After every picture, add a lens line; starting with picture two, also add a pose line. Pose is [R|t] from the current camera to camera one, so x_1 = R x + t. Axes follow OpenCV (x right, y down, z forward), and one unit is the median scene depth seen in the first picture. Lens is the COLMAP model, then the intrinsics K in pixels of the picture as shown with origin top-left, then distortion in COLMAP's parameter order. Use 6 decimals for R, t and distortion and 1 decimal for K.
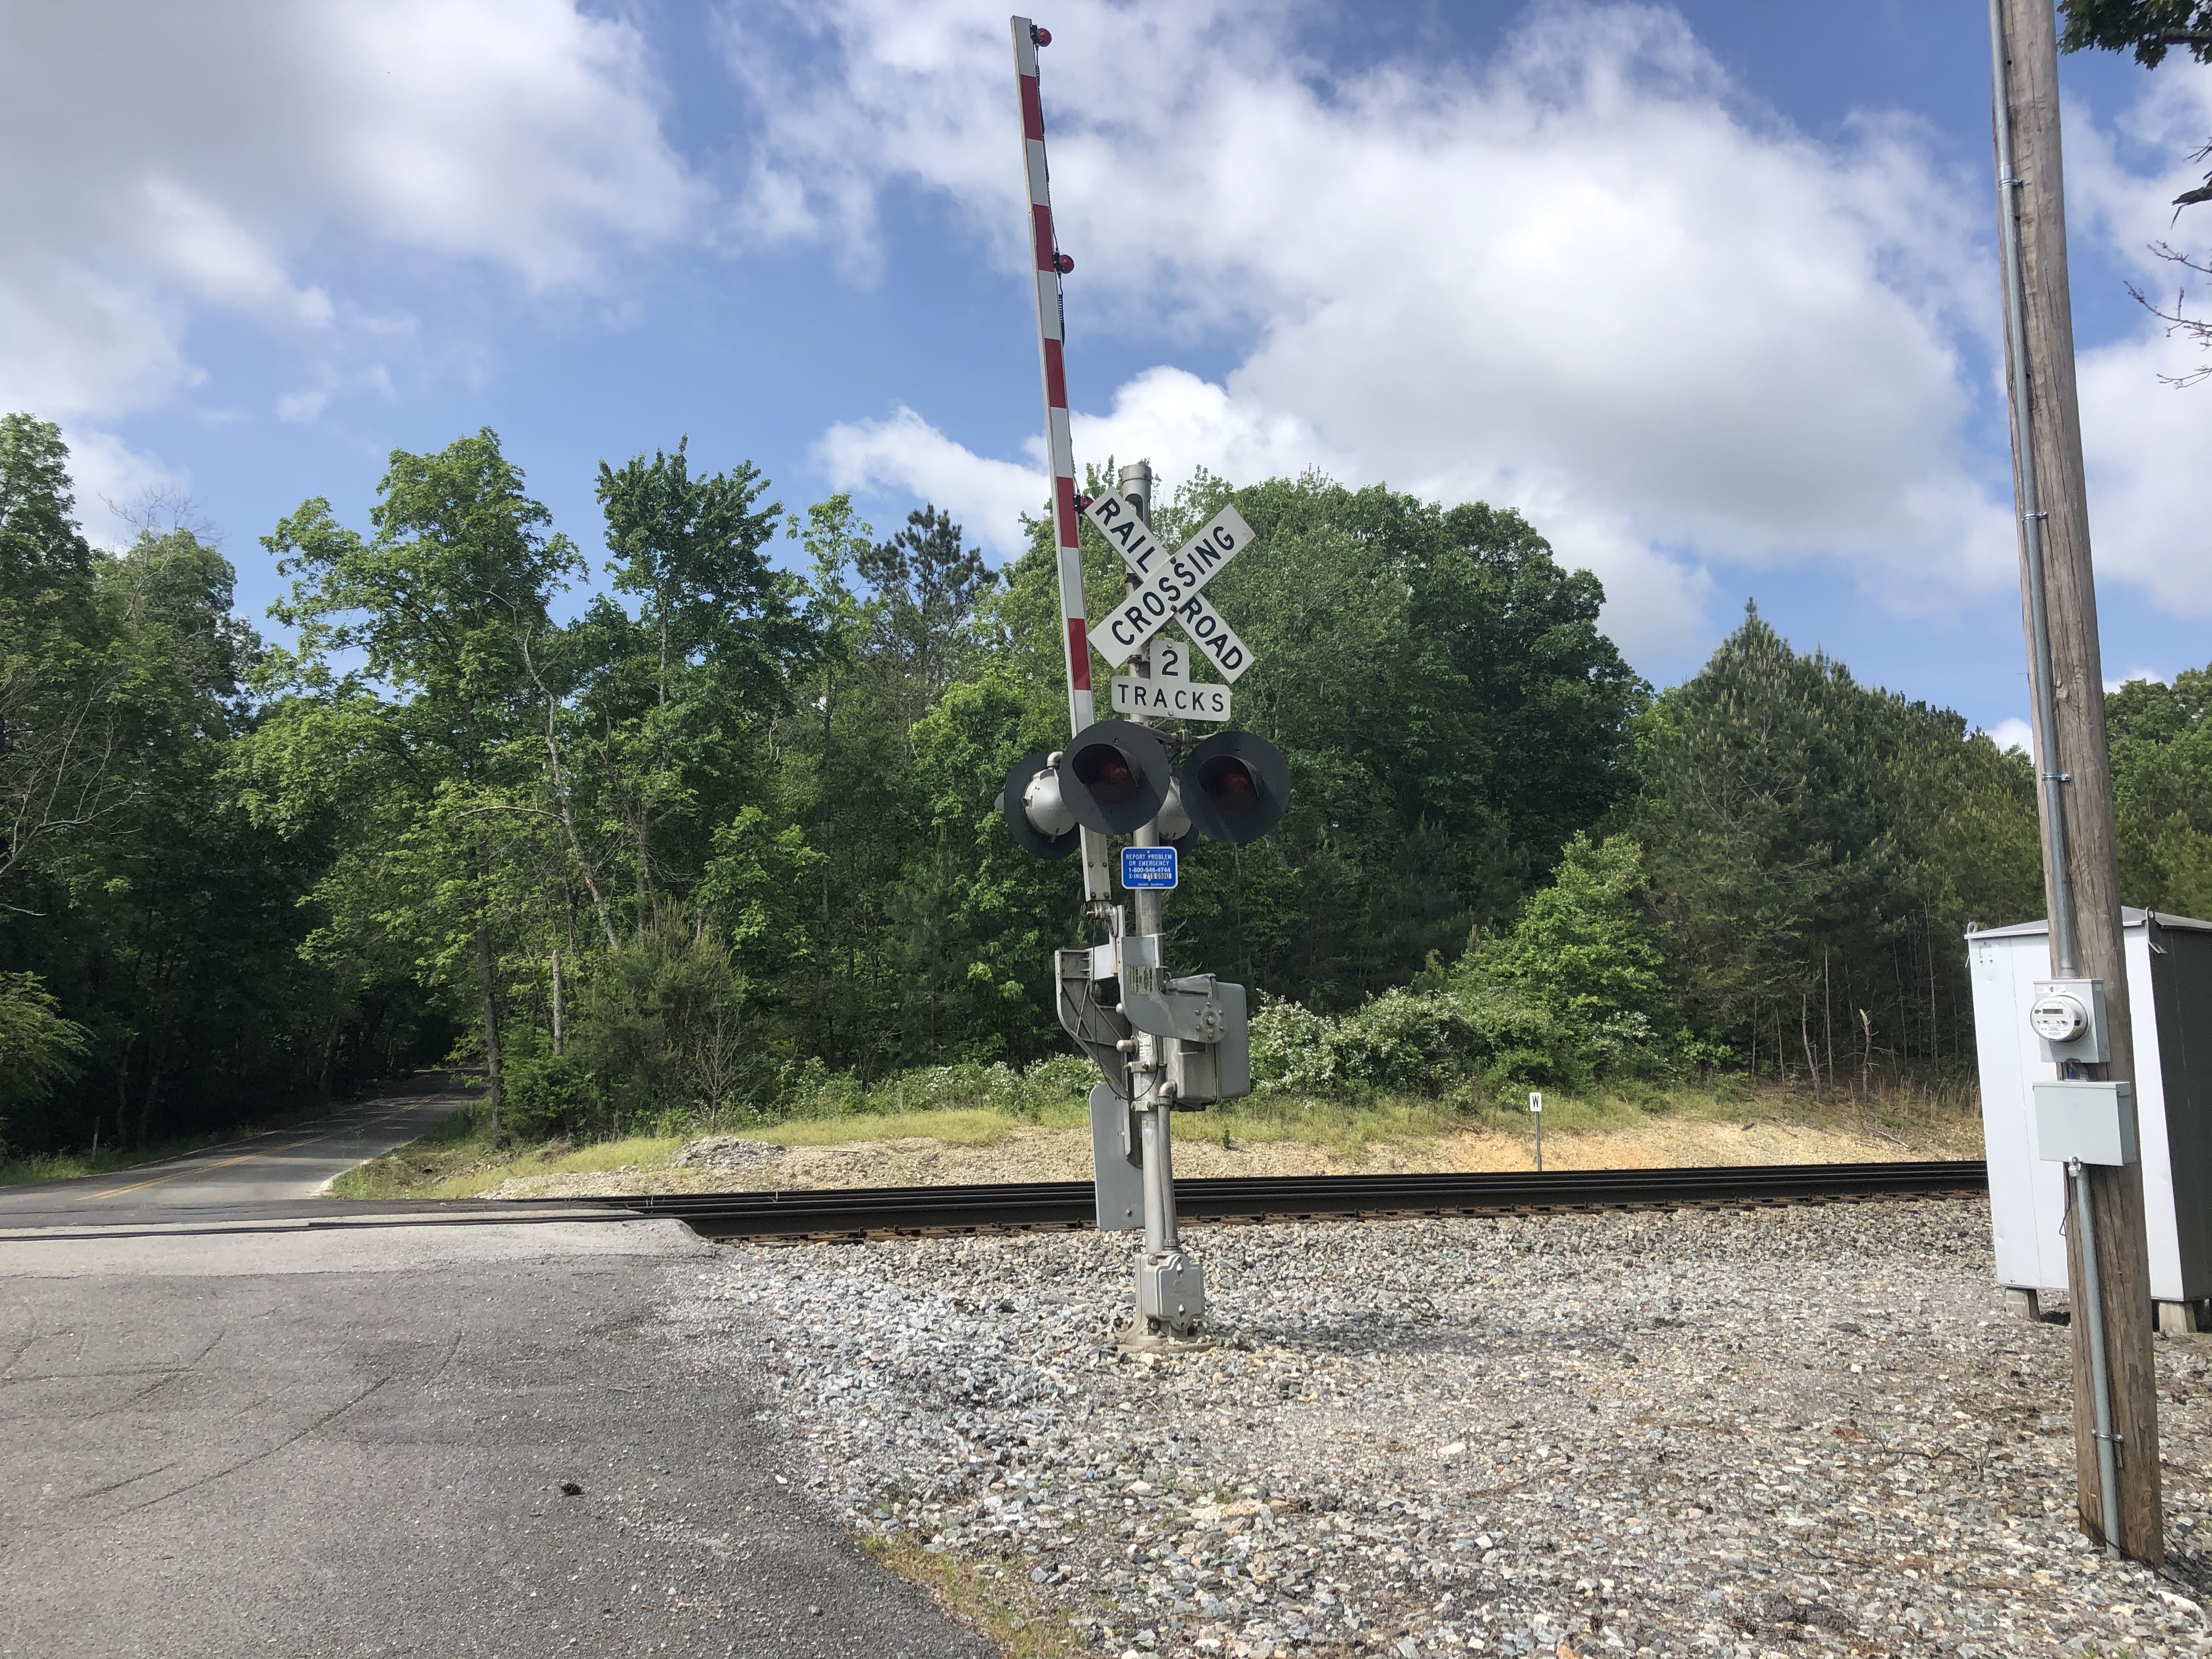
lens RADIAL K [[1844.3, 0, 1092.9], [0, 1844.3, 800.6], [0, 0, 1]] dist [0.052995, -0.036329]
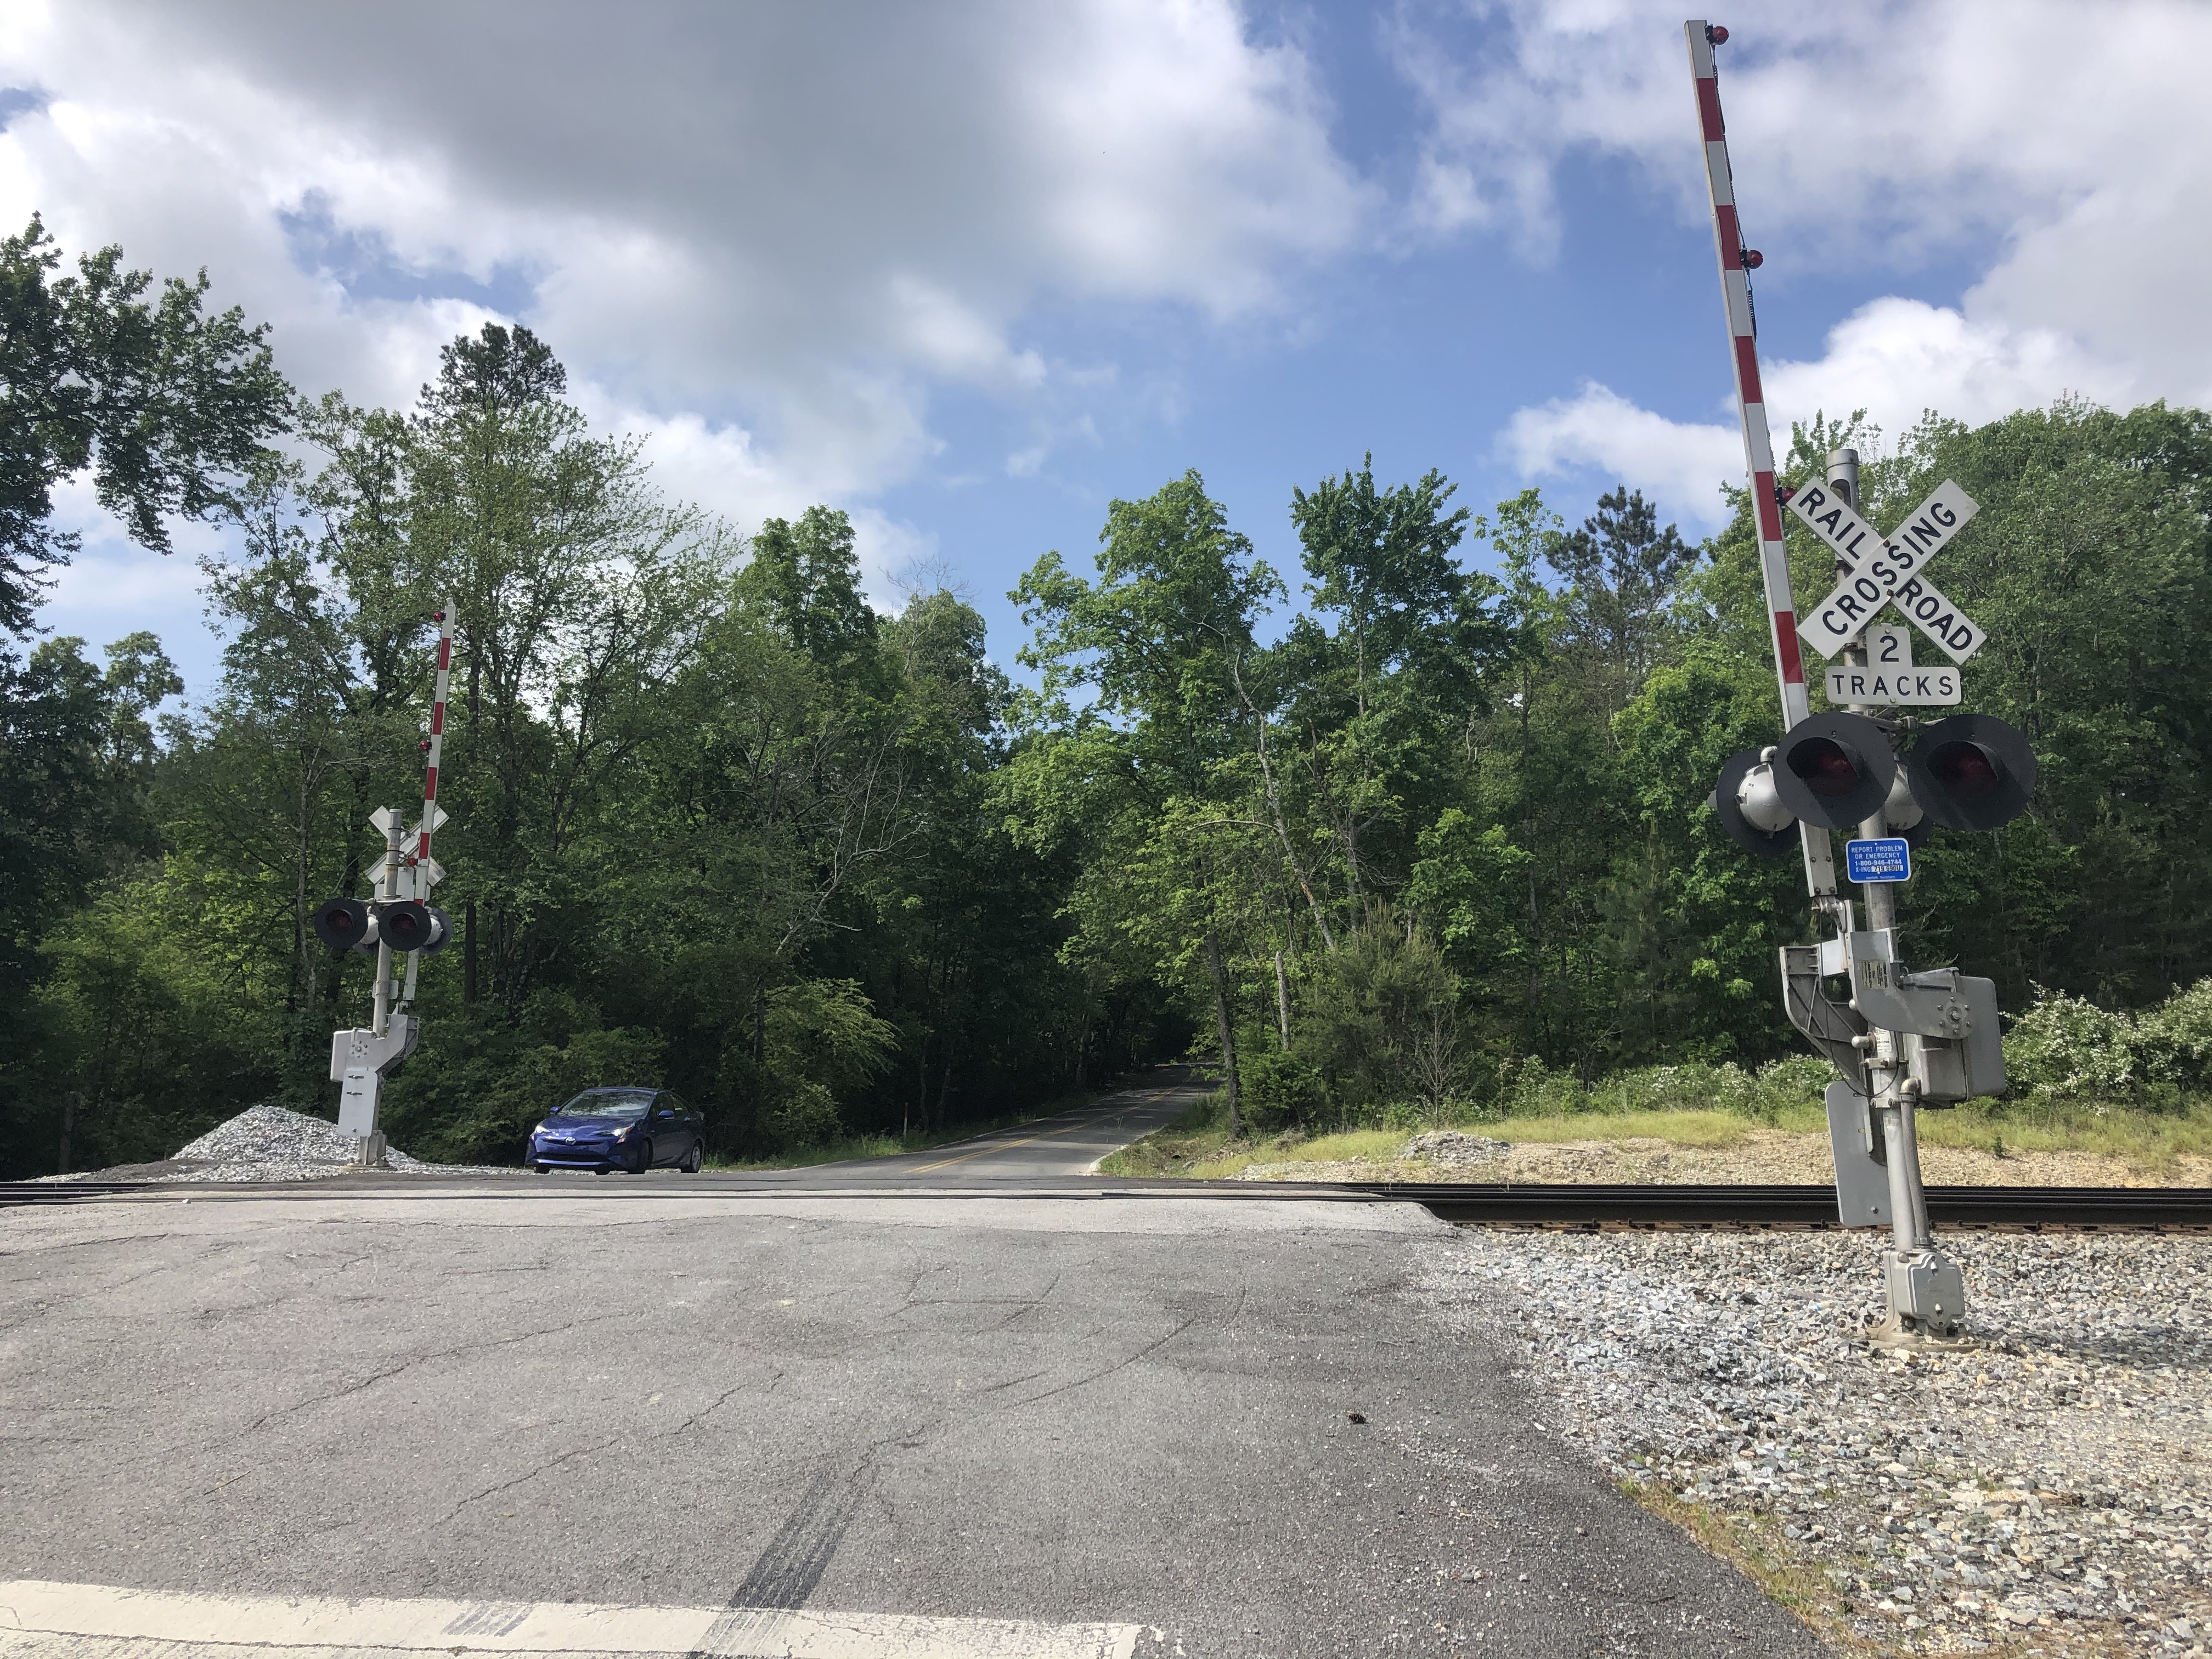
lens RADIAL K [[1844.3, 0, 1069.6], [0, 1844.3, 789.6], [0, 0, 1]] dist [0.052995, -0.036329]
pose [[0.925365, -0.053446, -0.375290, 0.002730], [0.051570, 0.998556, -0.015048, -0.003800], [0.375553, -0.005429, 0.926785, -0.033972]]
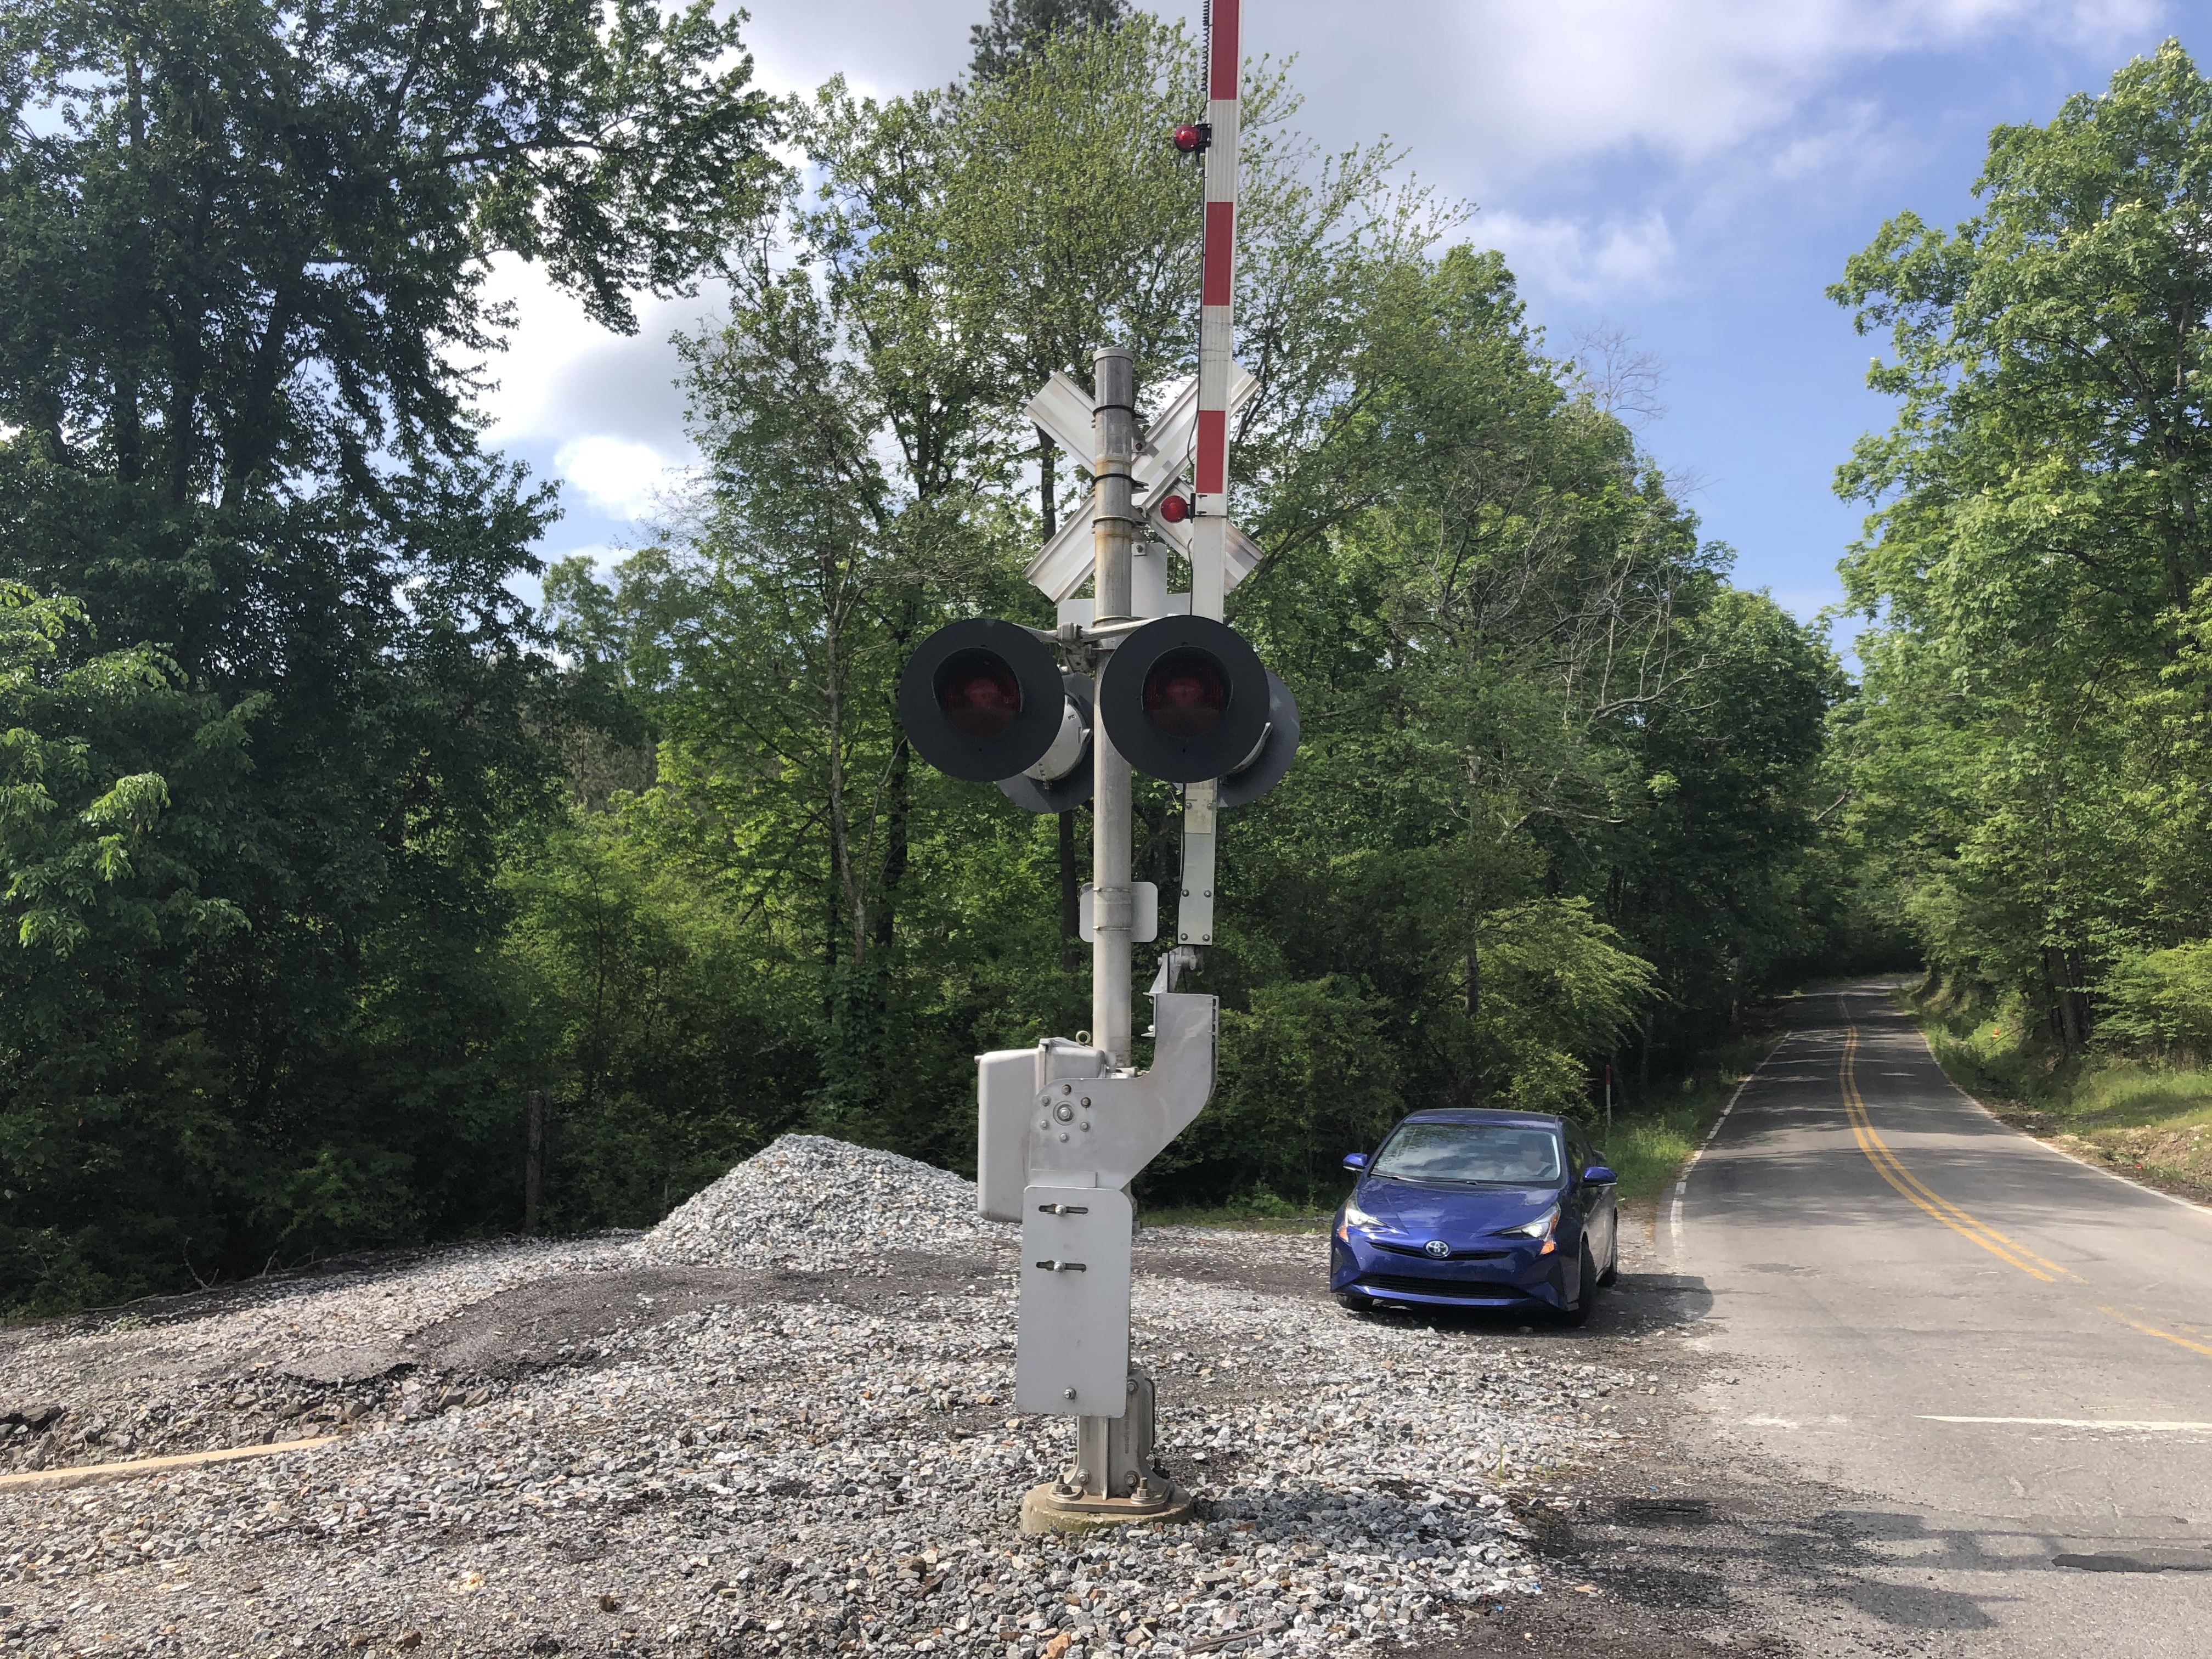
lens RADIAL K [[1844.3, 0, 1135.1], [0, 1844.3, 777.6], [0, 0, 1]] dist [0.052995, -0.036329]
pose [[0.815144, -0.082935, -0.573290, -0.362339], [0.100206, 0.994966, -0.001456, 0.030832], [0.570525, -0.056260, 0.819351, 0.327807]]
